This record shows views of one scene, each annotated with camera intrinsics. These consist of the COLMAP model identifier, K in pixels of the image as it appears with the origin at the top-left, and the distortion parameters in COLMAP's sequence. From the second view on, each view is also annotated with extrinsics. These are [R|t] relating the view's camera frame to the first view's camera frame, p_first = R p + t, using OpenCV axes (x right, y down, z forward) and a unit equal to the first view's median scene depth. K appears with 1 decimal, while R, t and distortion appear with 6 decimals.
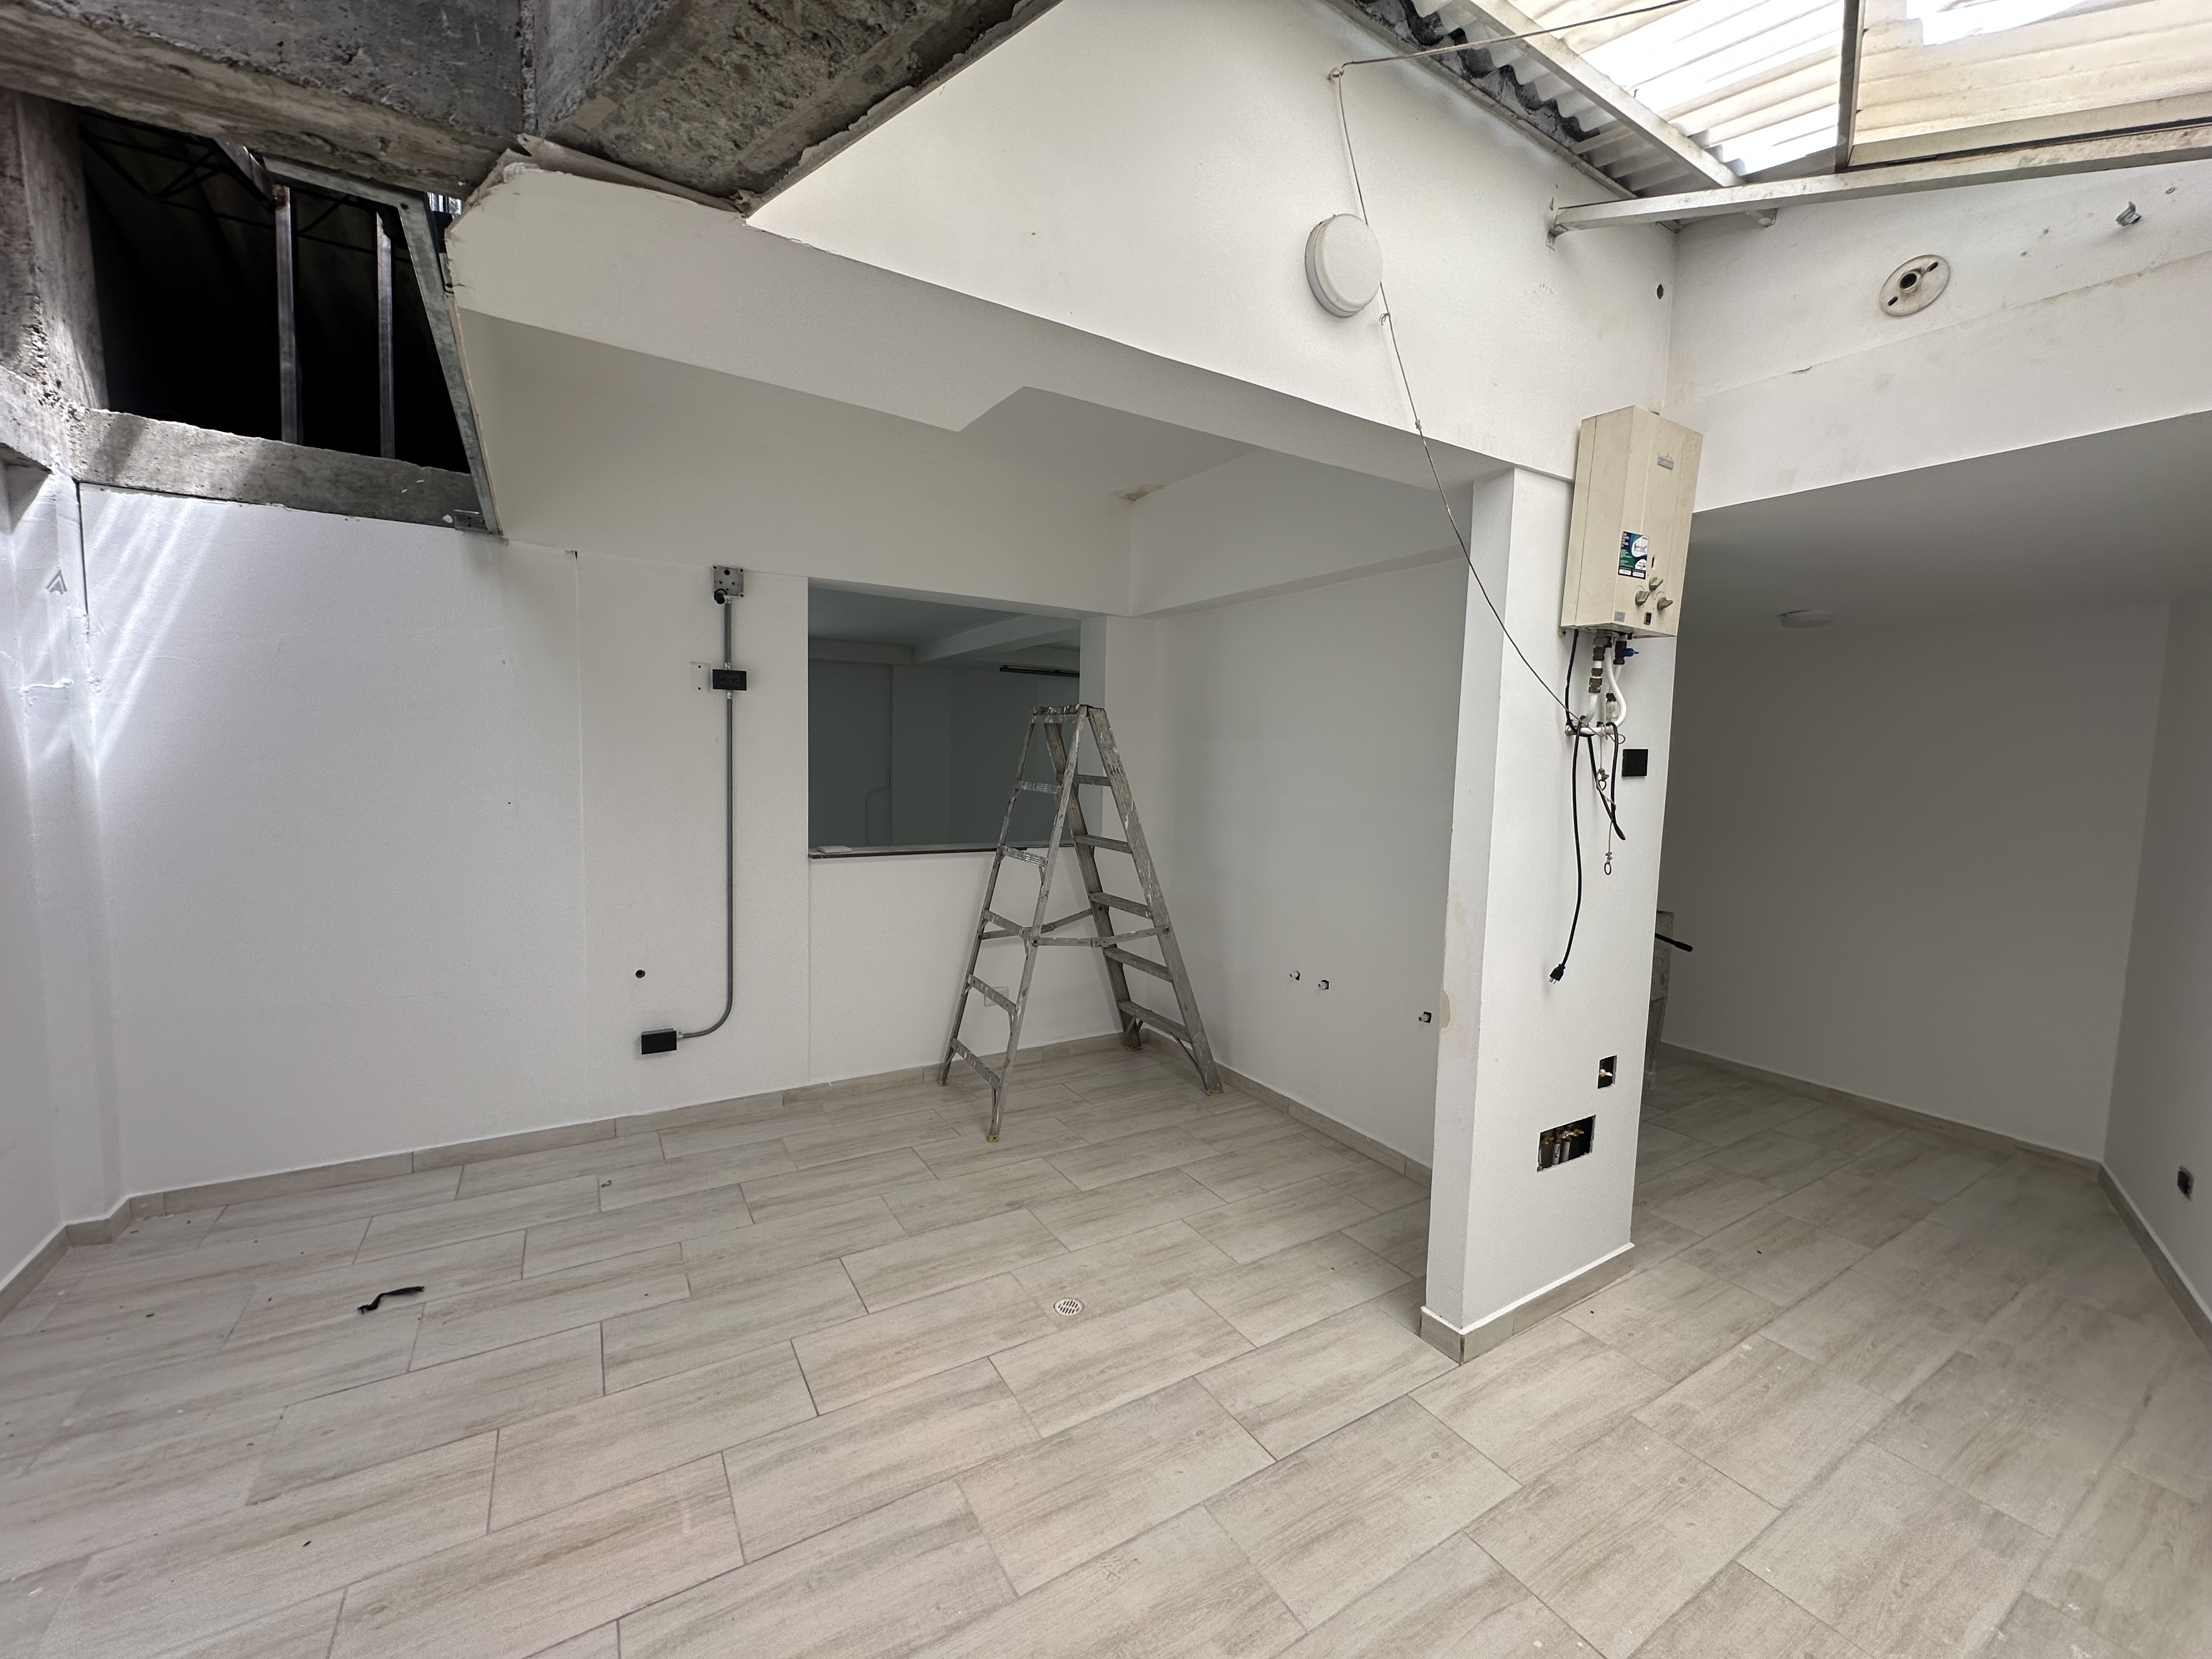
lens RADIAL K [[880.3, 0, 1106.9], [0, 880.3, 827.8], [0, 0, 1]] dist [-0.005187, 0.001365]
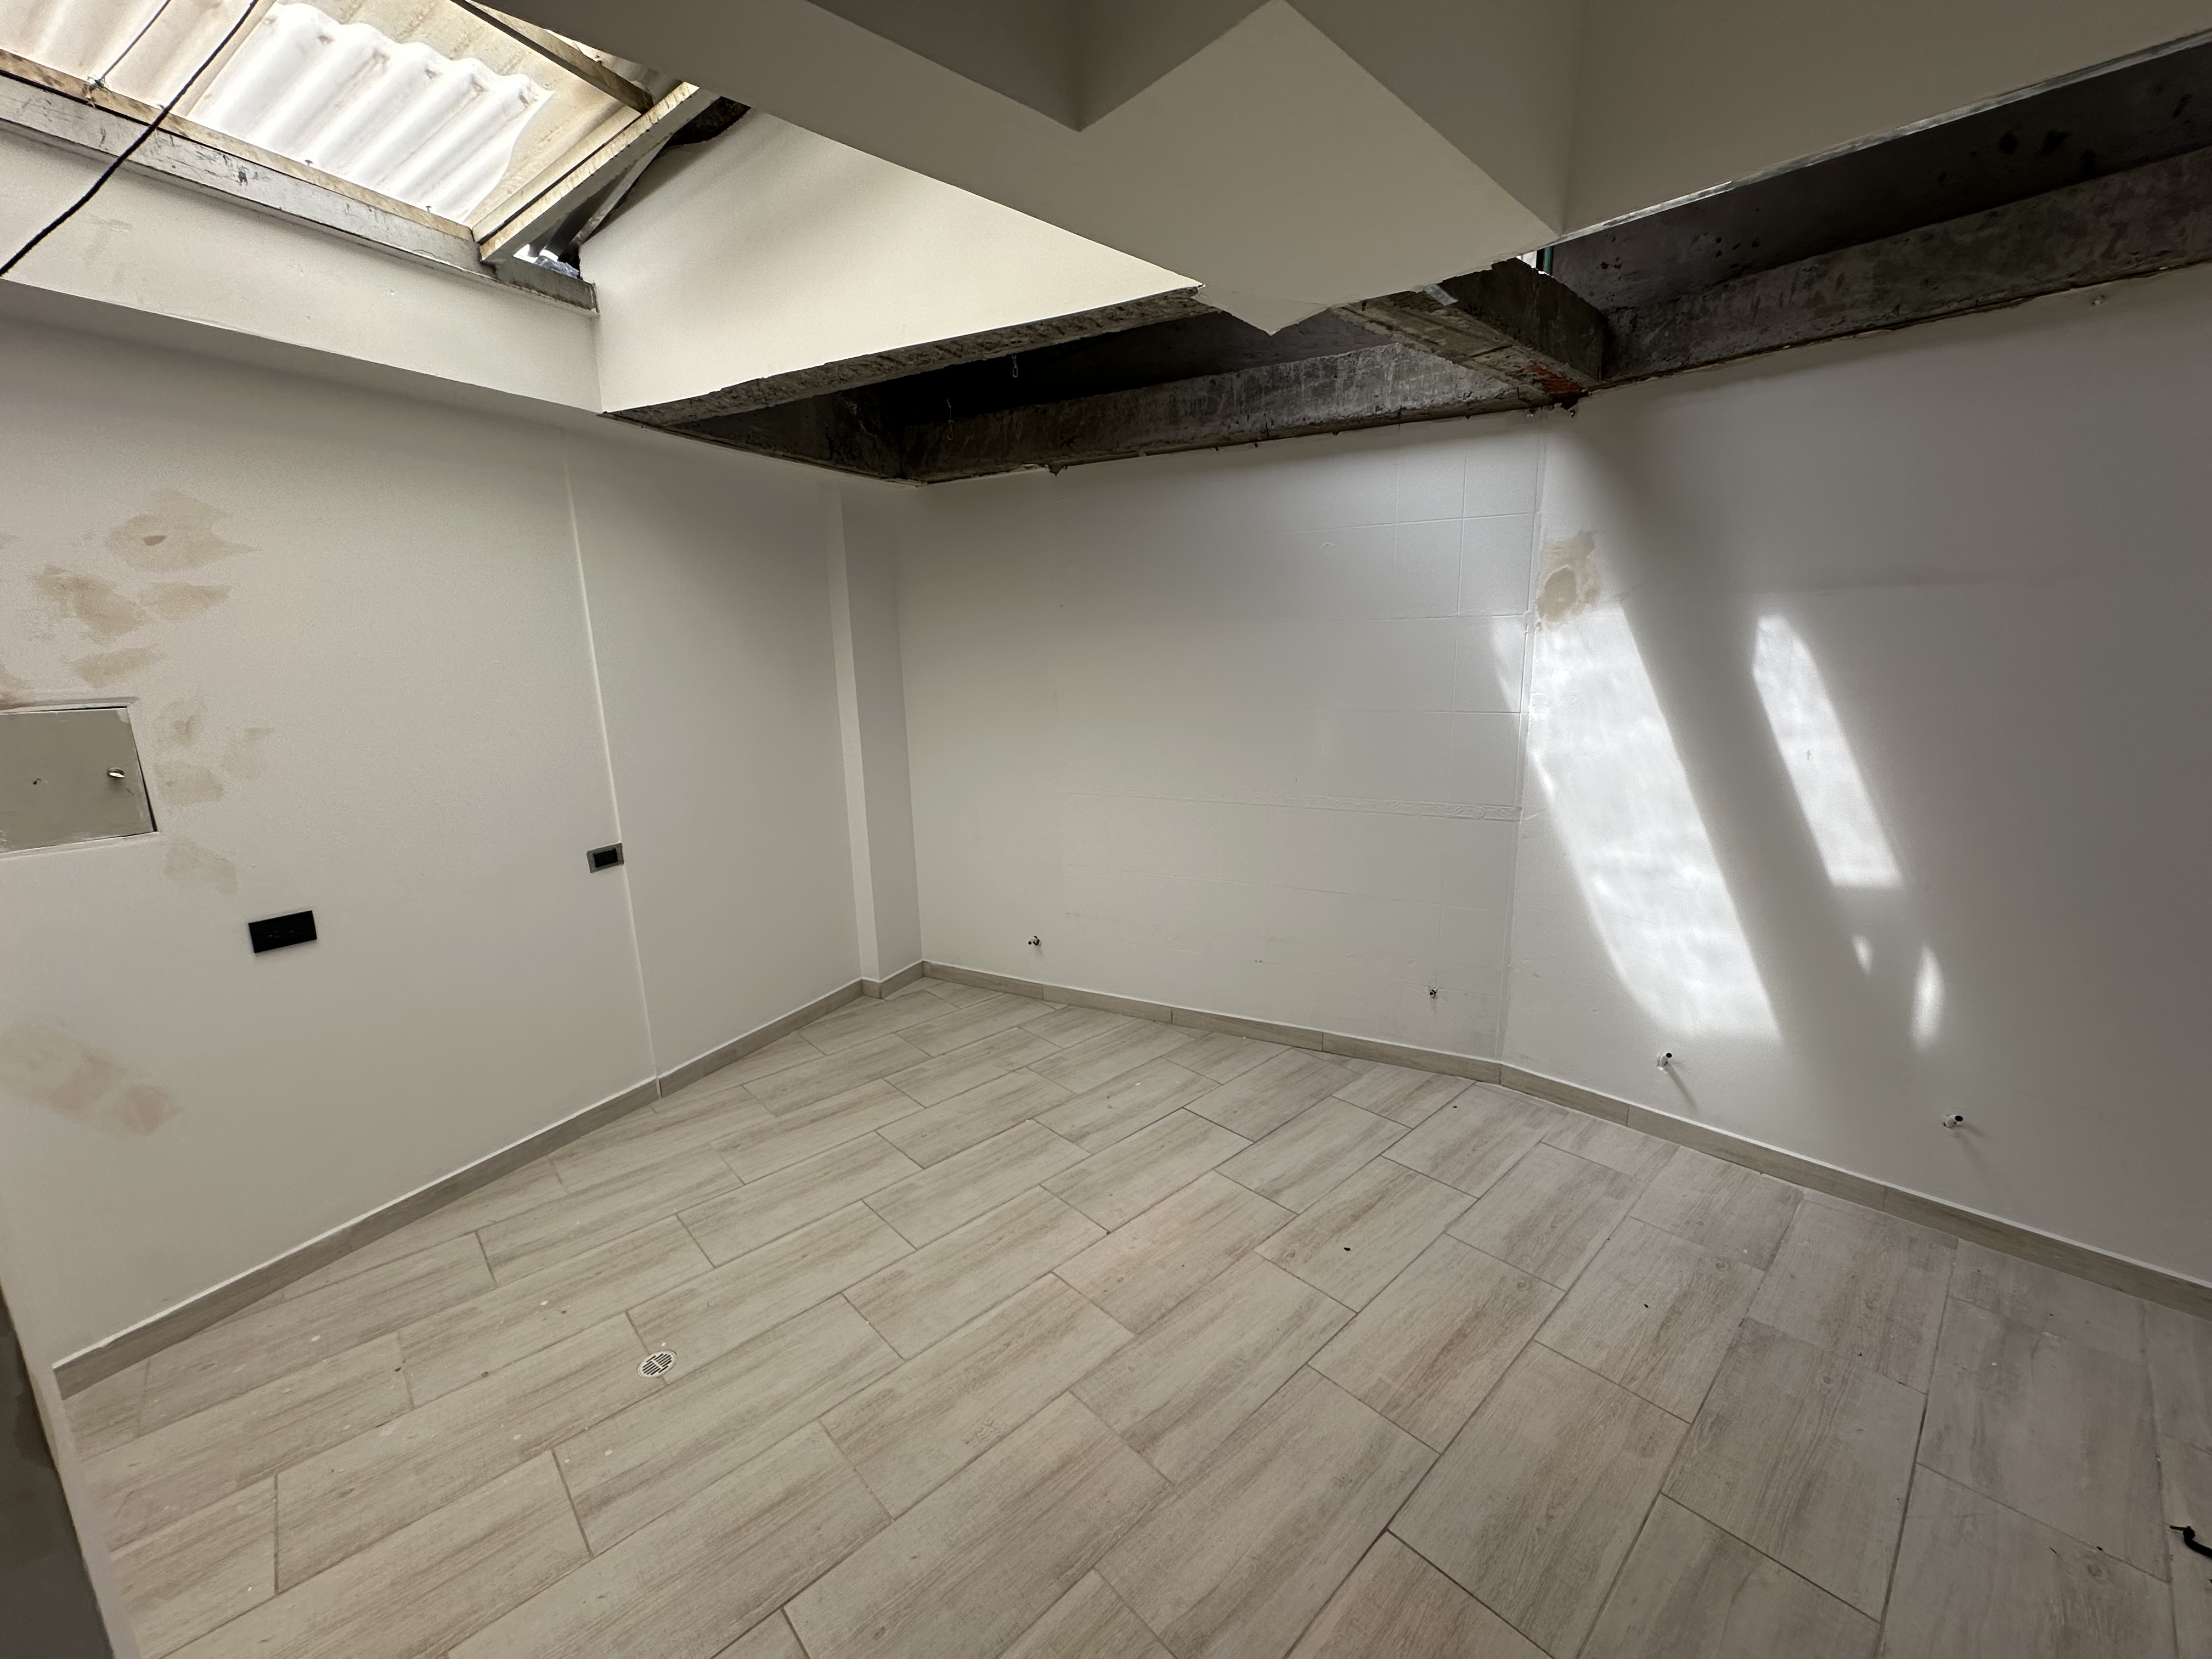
lens RADIAL K [[880.3, 0, 1106.8], [0, 880.3, 834.0], [0, 0, 1]] dist [-0.005187, 0.001365]
pose [[-0.978972, 0.041230, -0.199784, 0.048485], [-0.017323, 0.959021, 0.282804, -0.152402], [0.203257, 0.280319, -0.938141, 1.762799]]
